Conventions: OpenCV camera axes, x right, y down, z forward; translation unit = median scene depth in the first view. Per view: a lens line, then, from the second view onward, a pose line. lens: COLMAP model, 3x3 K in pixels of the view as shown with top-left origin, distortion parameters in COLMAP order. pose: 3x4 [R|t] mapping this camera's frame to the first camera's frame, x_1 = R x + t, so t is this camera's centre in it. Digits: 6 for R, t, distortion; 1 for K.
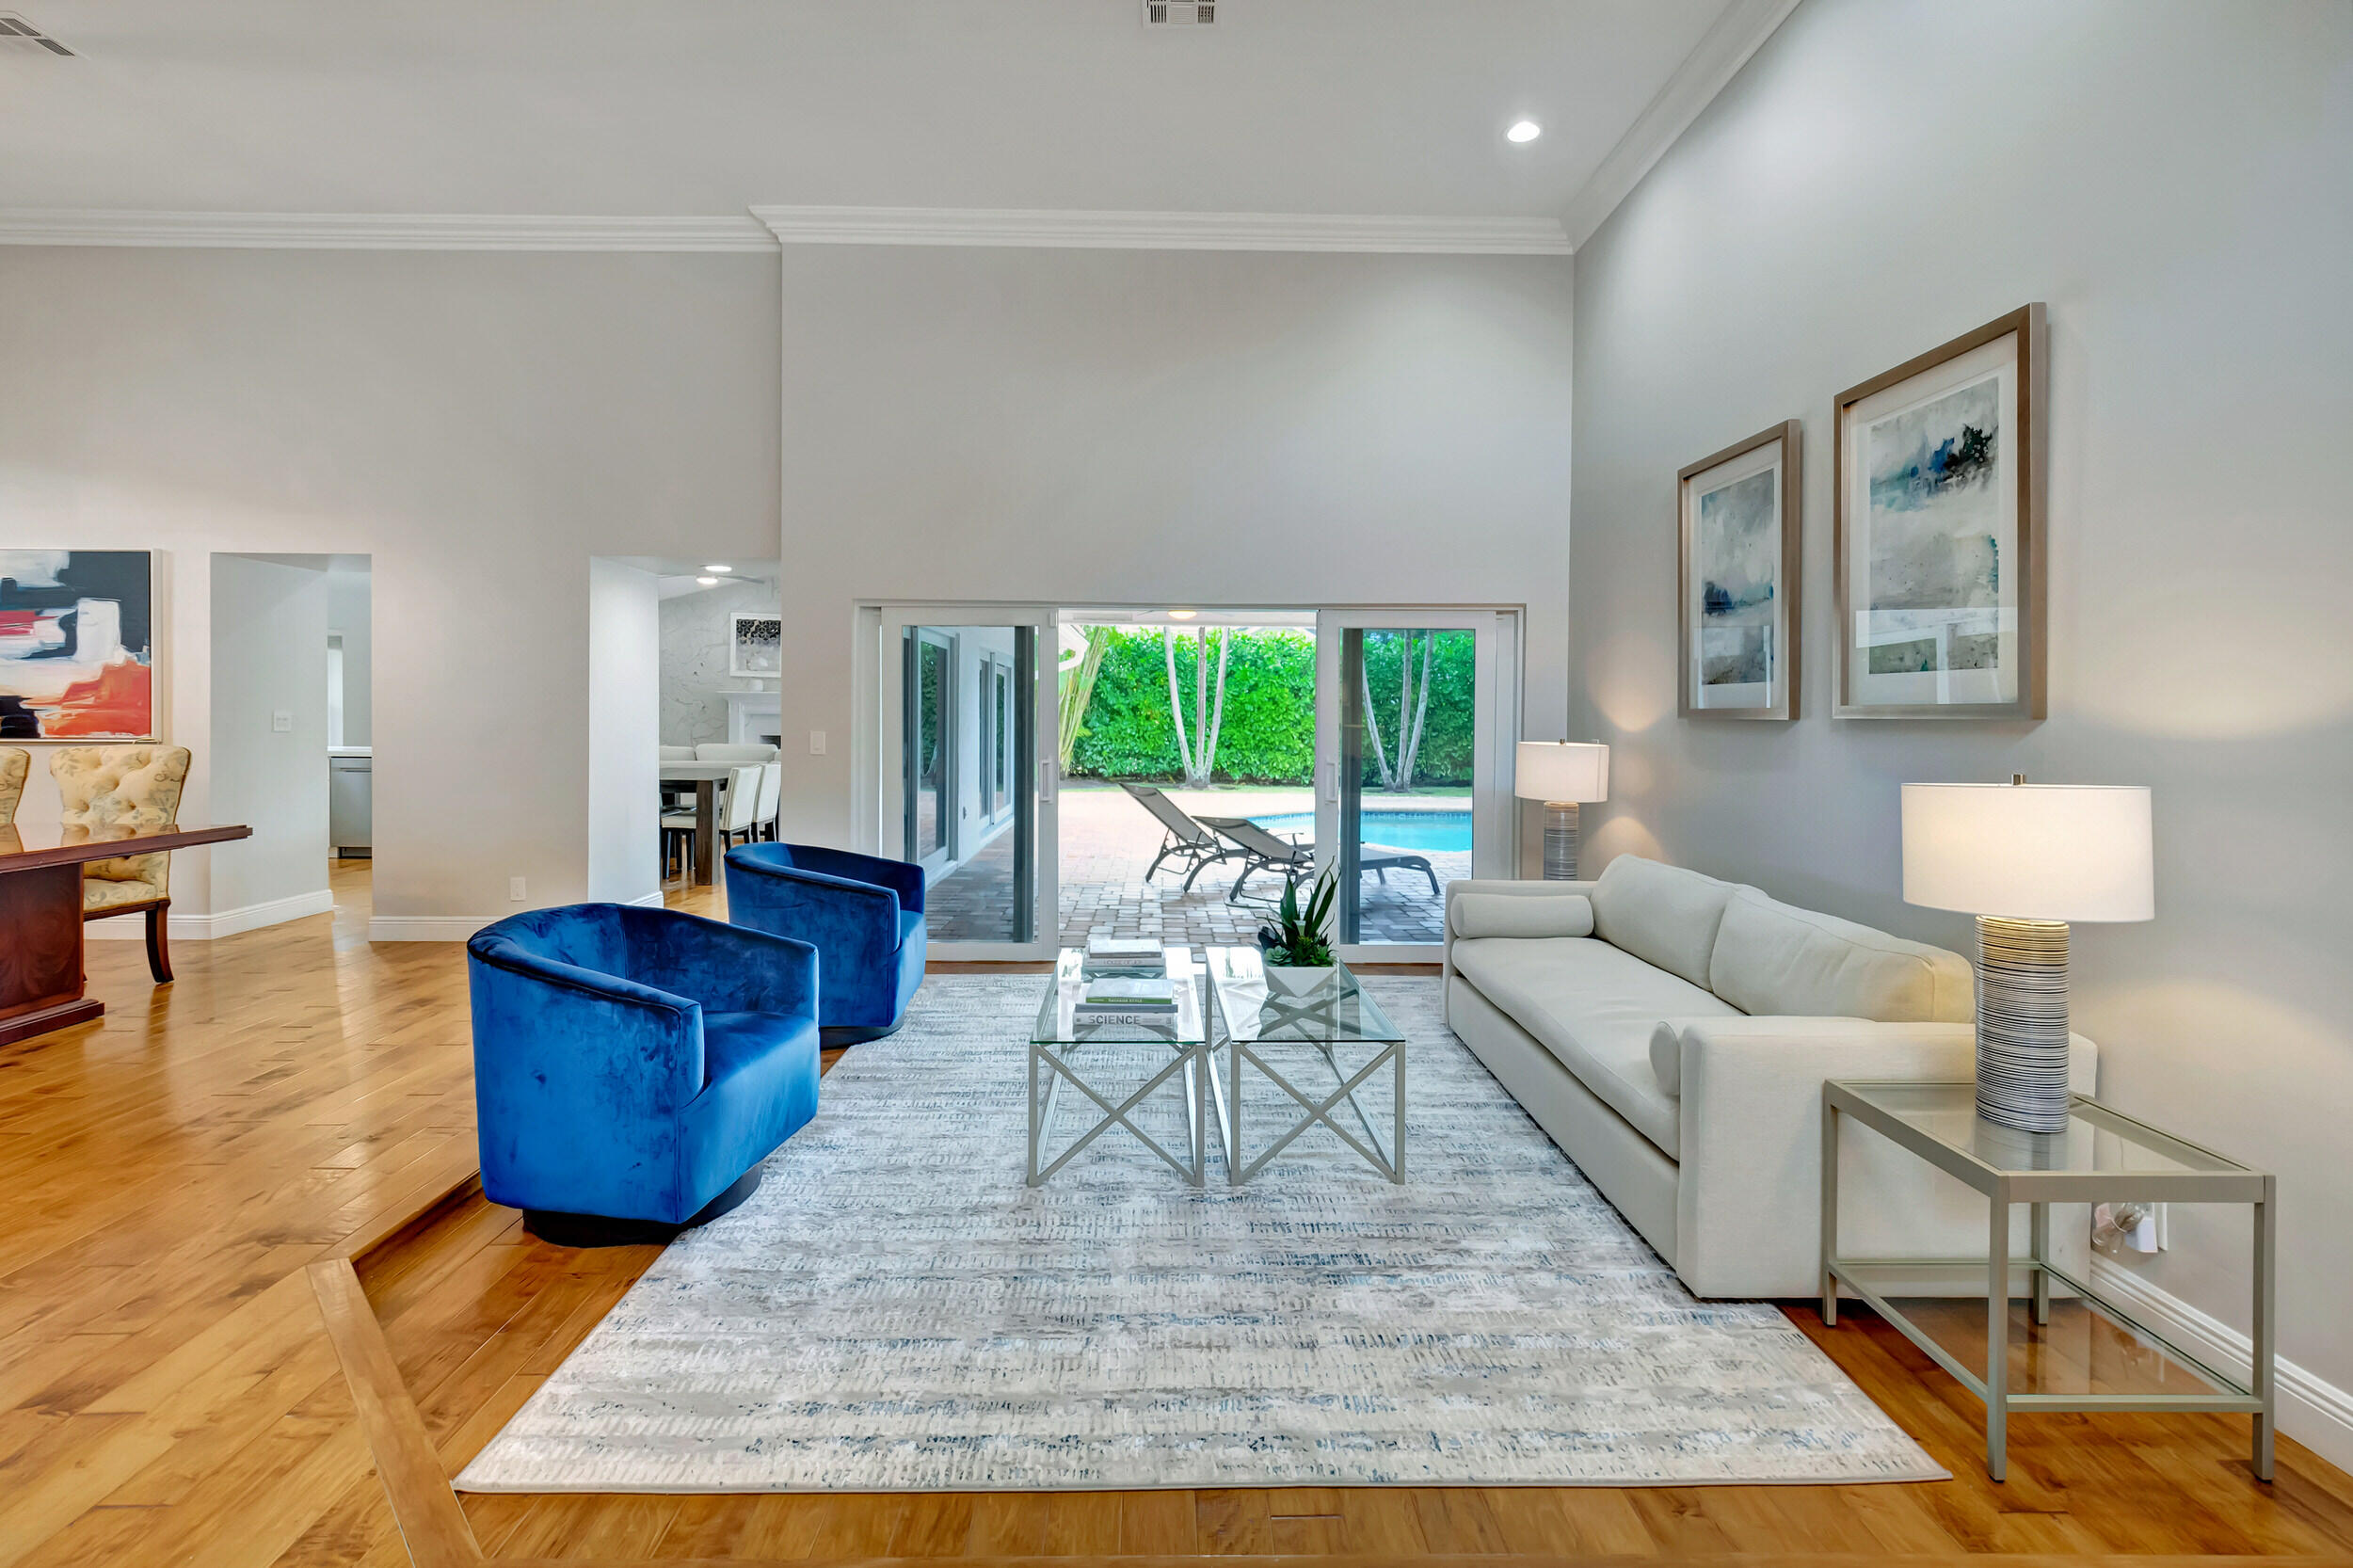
lens RADIAL K [[1051.2, 0, 1174.0], [0, 1051.2, 720.6], [0, 0, 1]] dist [0.002323, -0.000995]
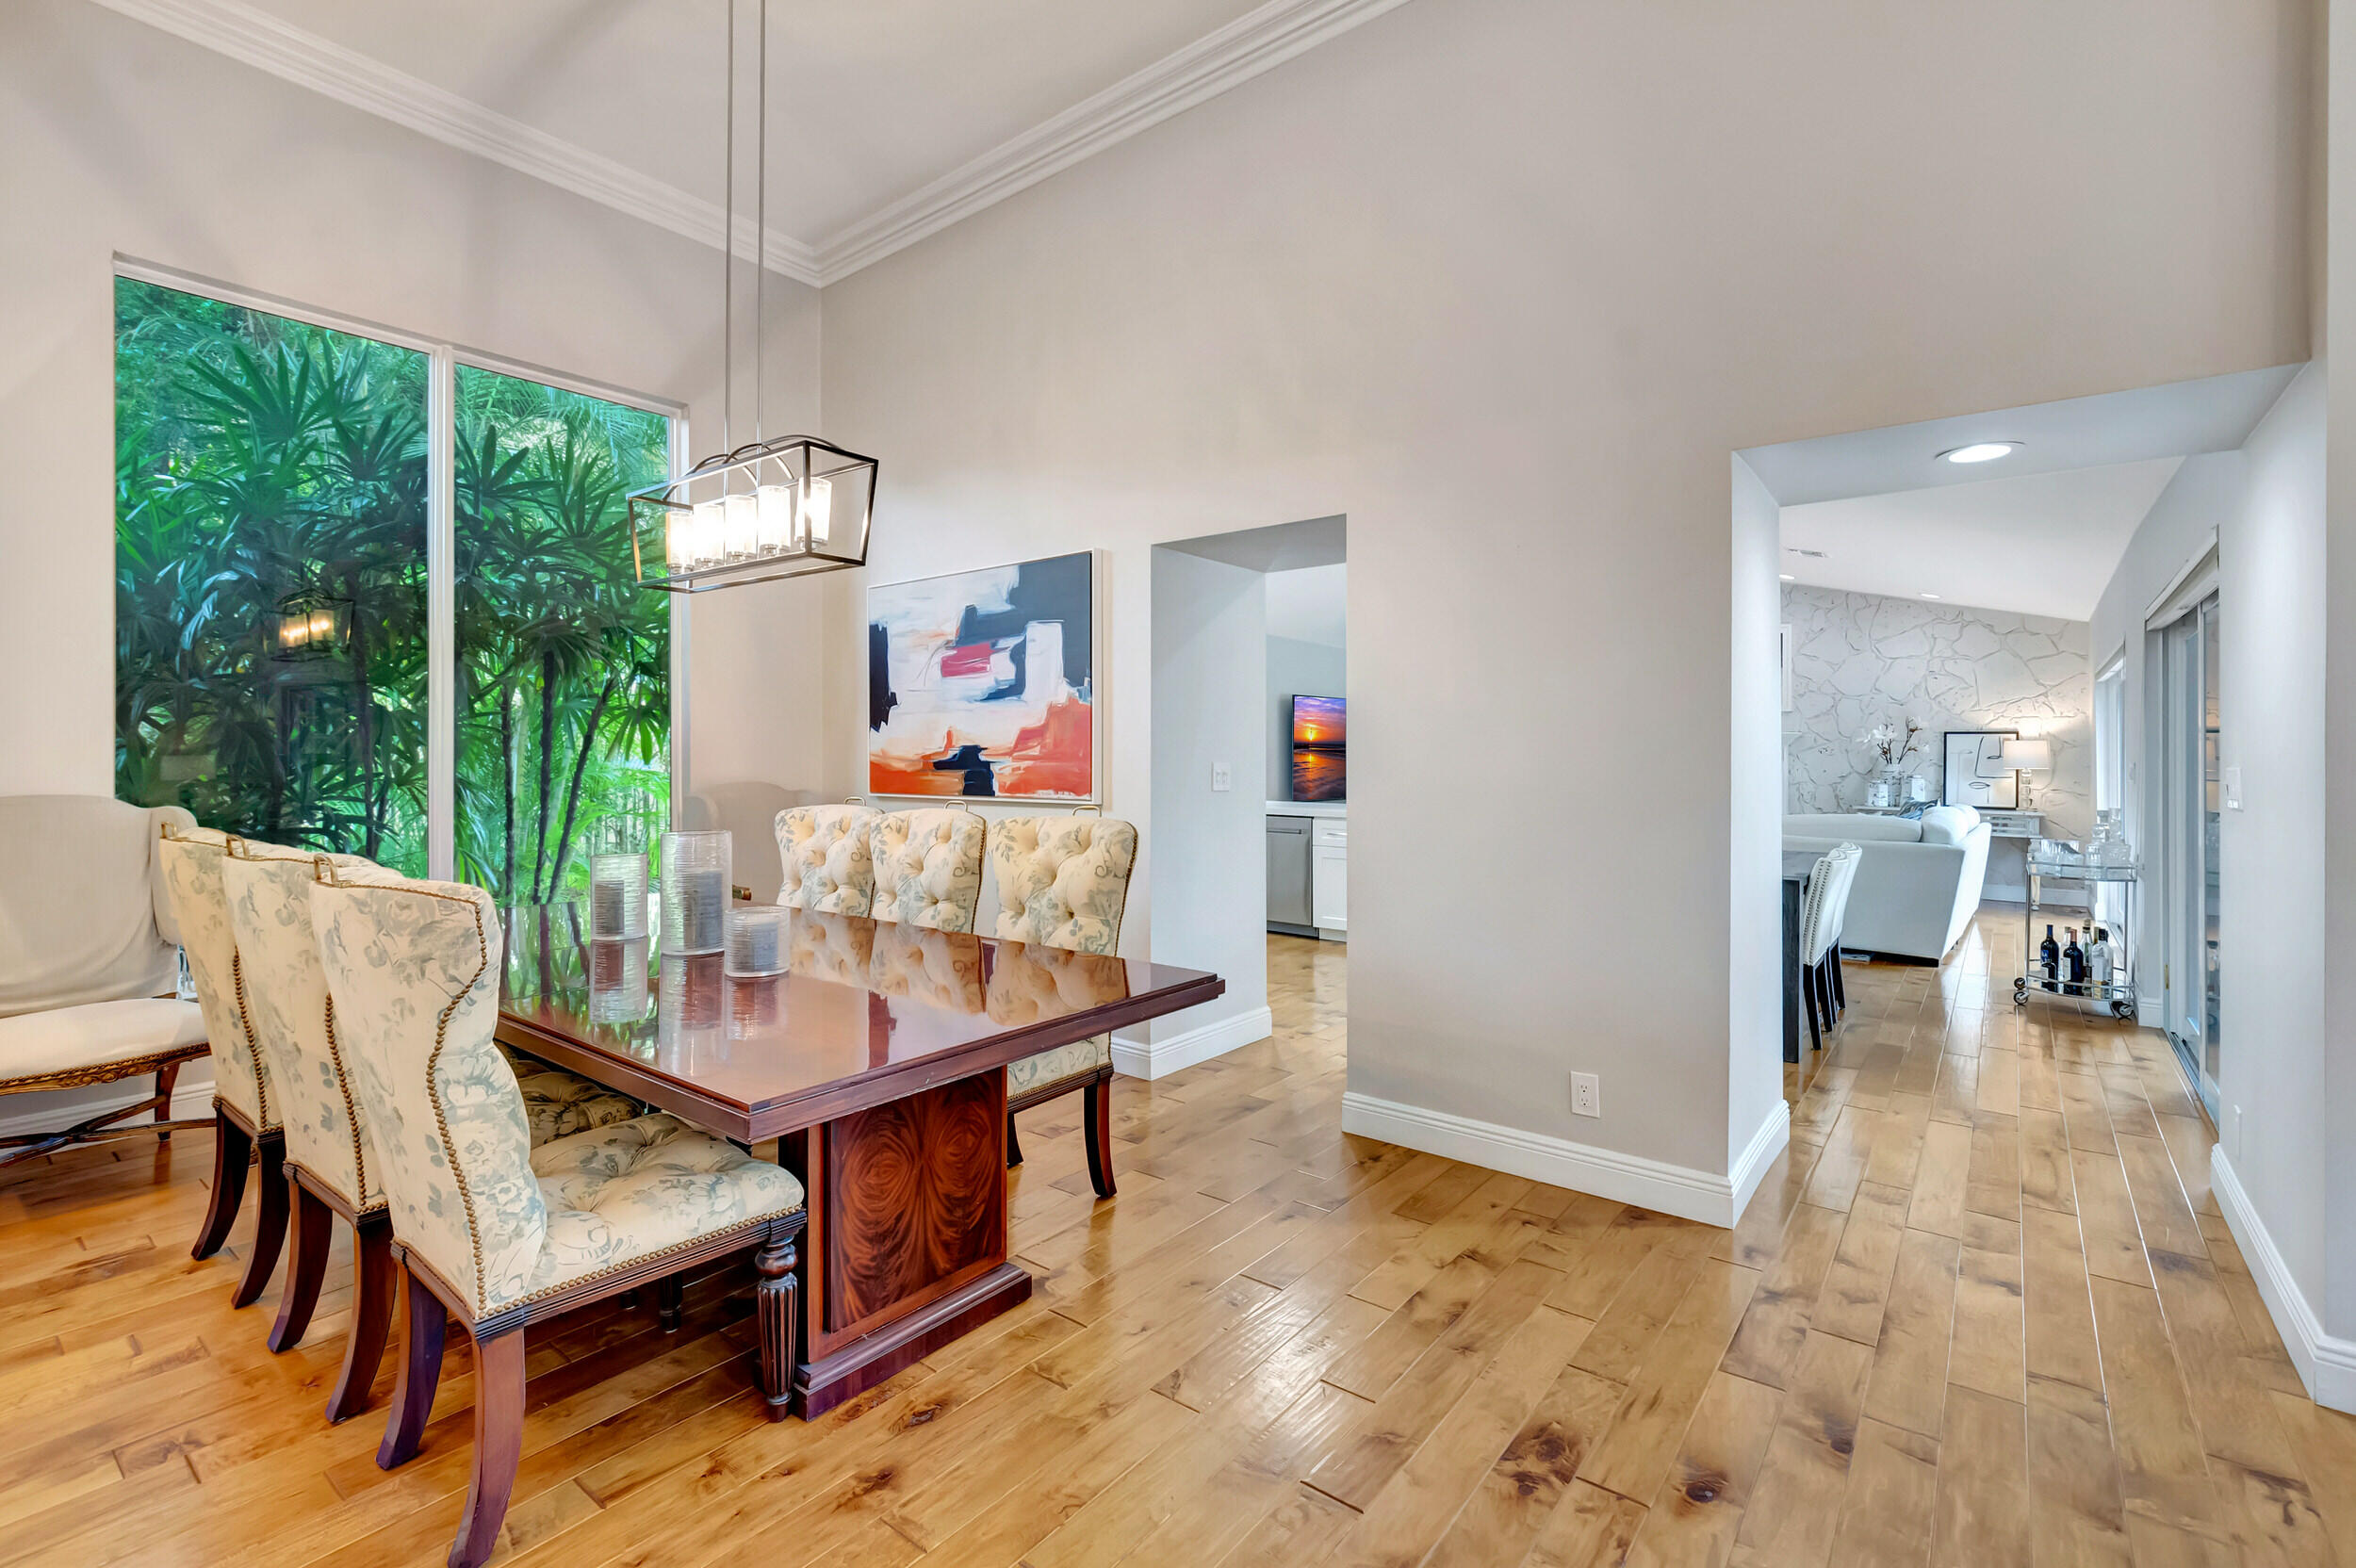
lens RADIAL K [[1052.5, 0, 1171.3], [0, 1052.5, 761.5], [0, 0, 1]] dist [0.002323, -0.000995]
pose [[0.767182, -0.001649, -0.641428, -0.445512], [-0.001958, 0.999986, -0.004913, -0.007009], [0.641427, 0.005025, 0.767168, 0.458969]]
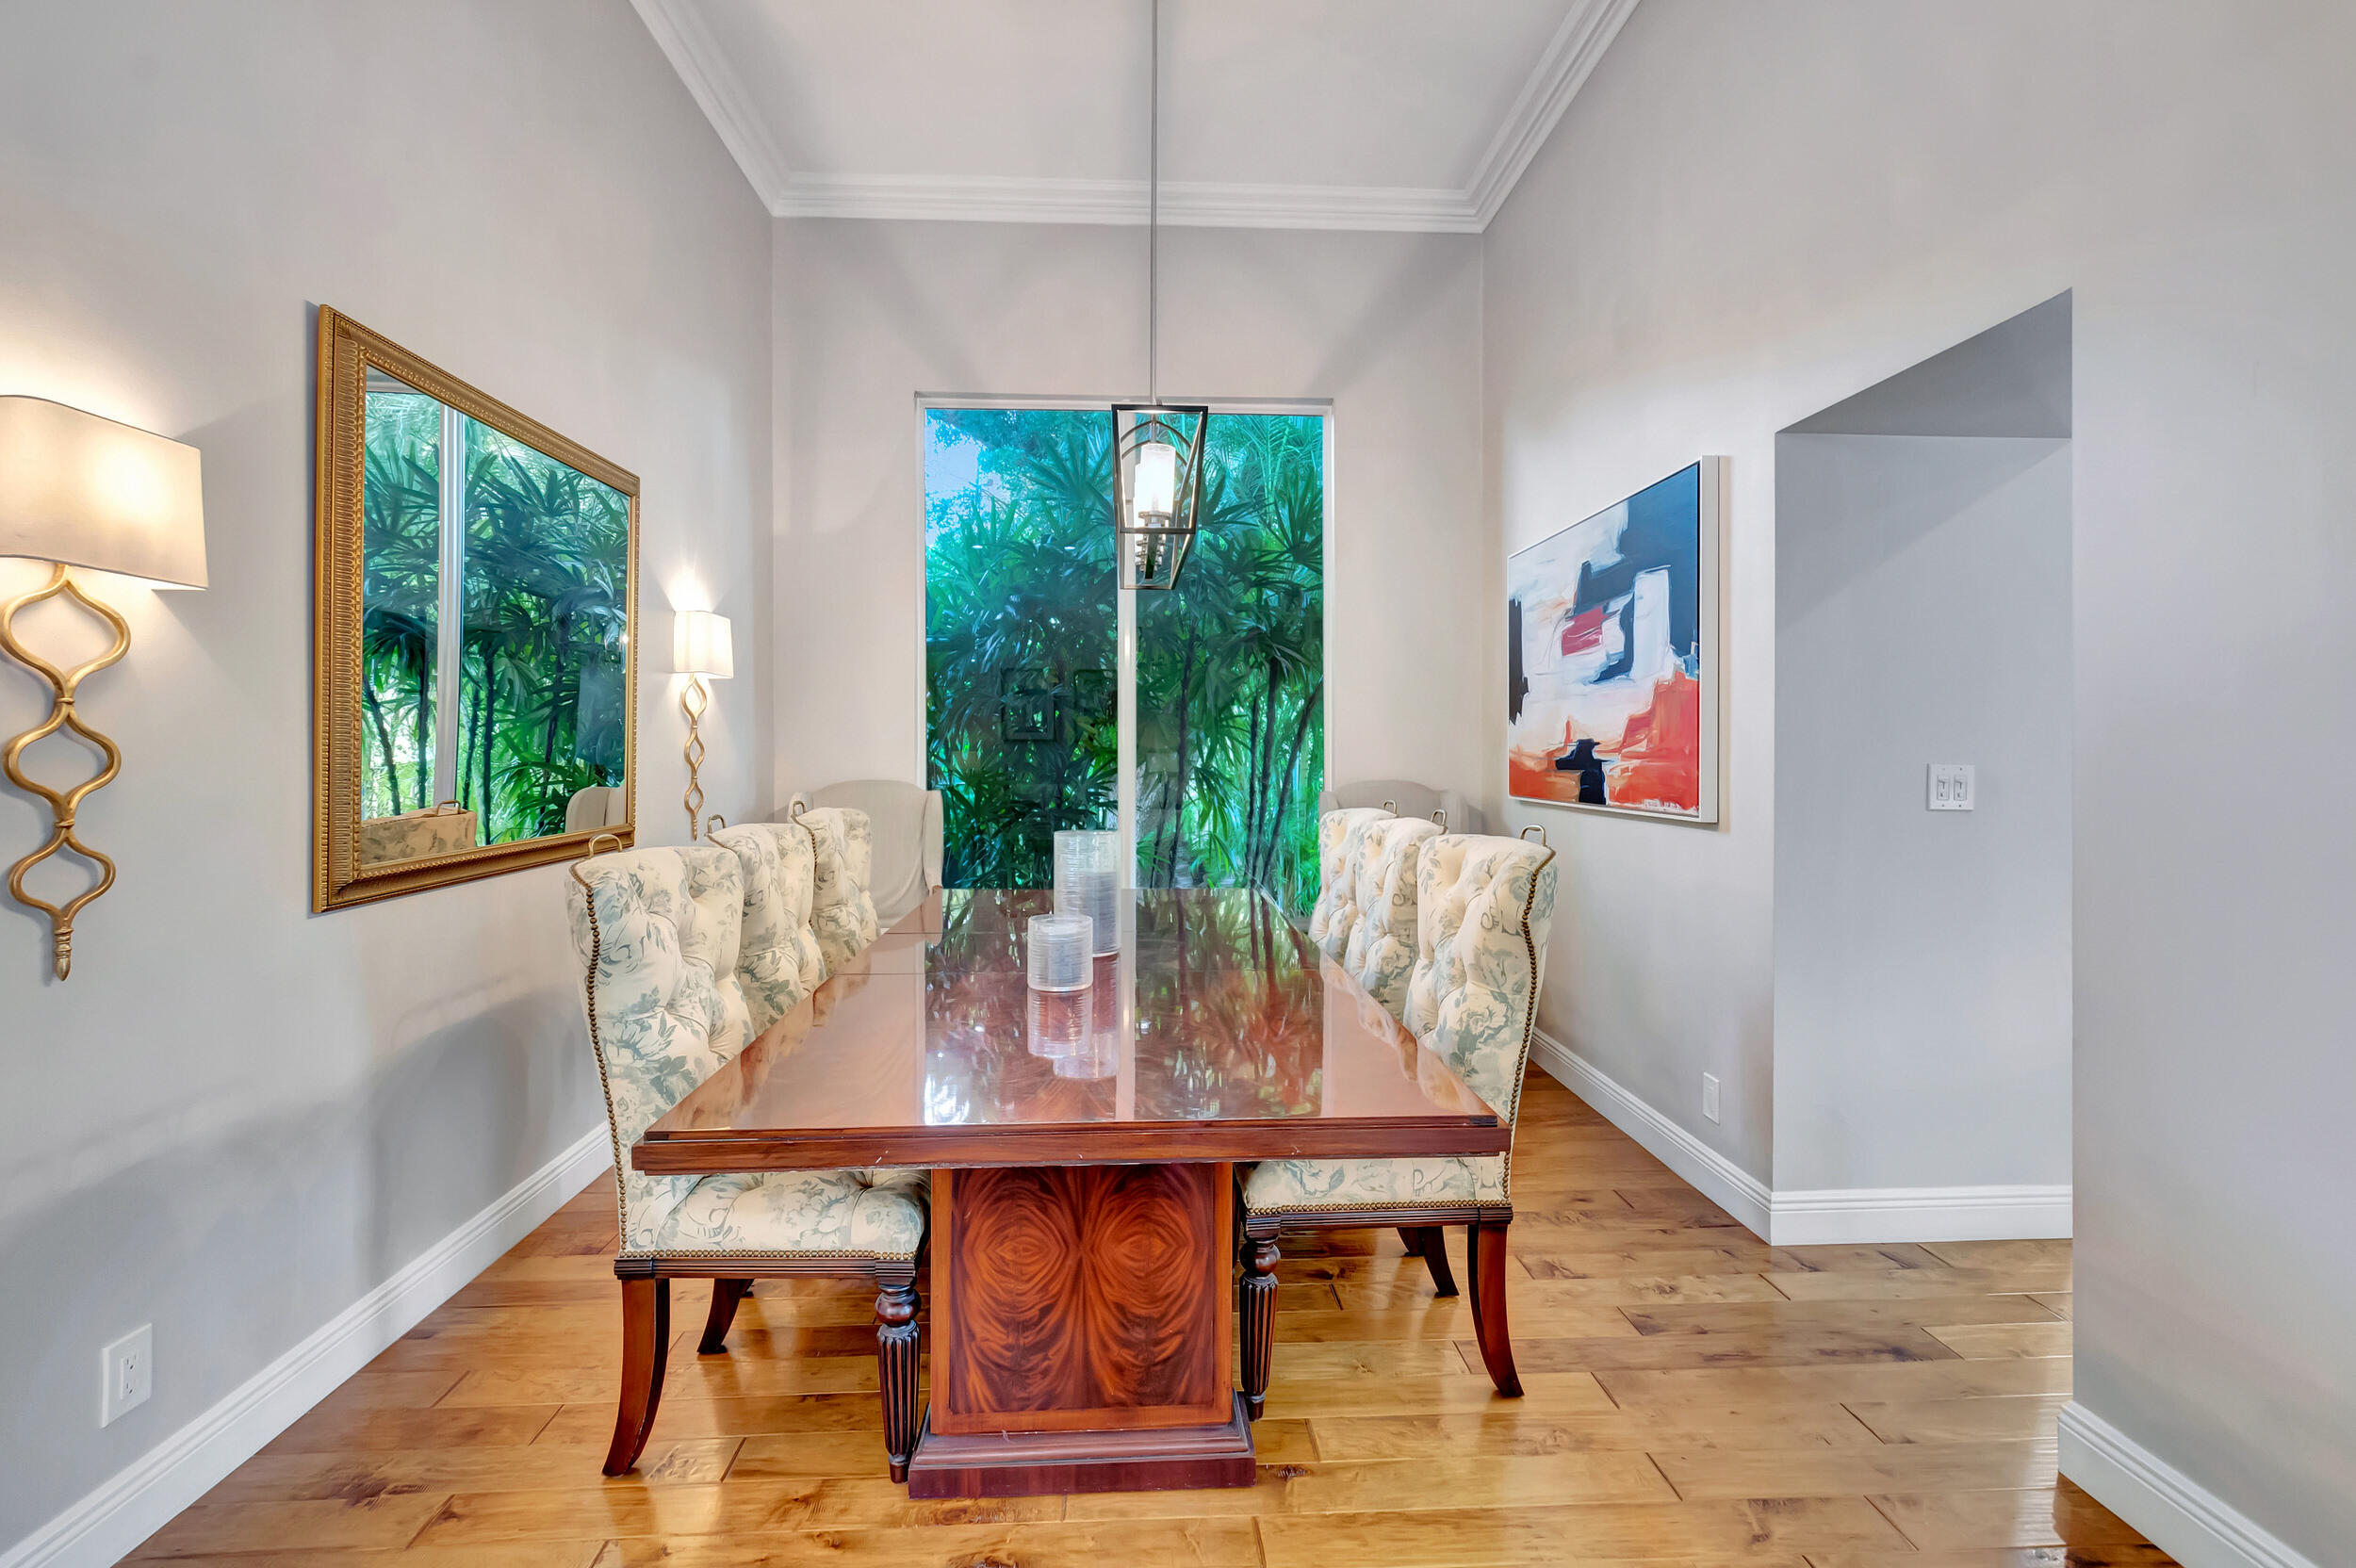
lens RADIAL K [[1052.5, 0, 1163.1], [0, 1052.5, 760.5], [0, 0, 1]] dist [0.002323, -0.000995]
pose [[0.020039, 0.003031, -0.999795, -0.448858], [-0.007493, 0.999968, 0.002882, -0.010411], [0.999771, 0.007434, 0.020061, 0.721250]]
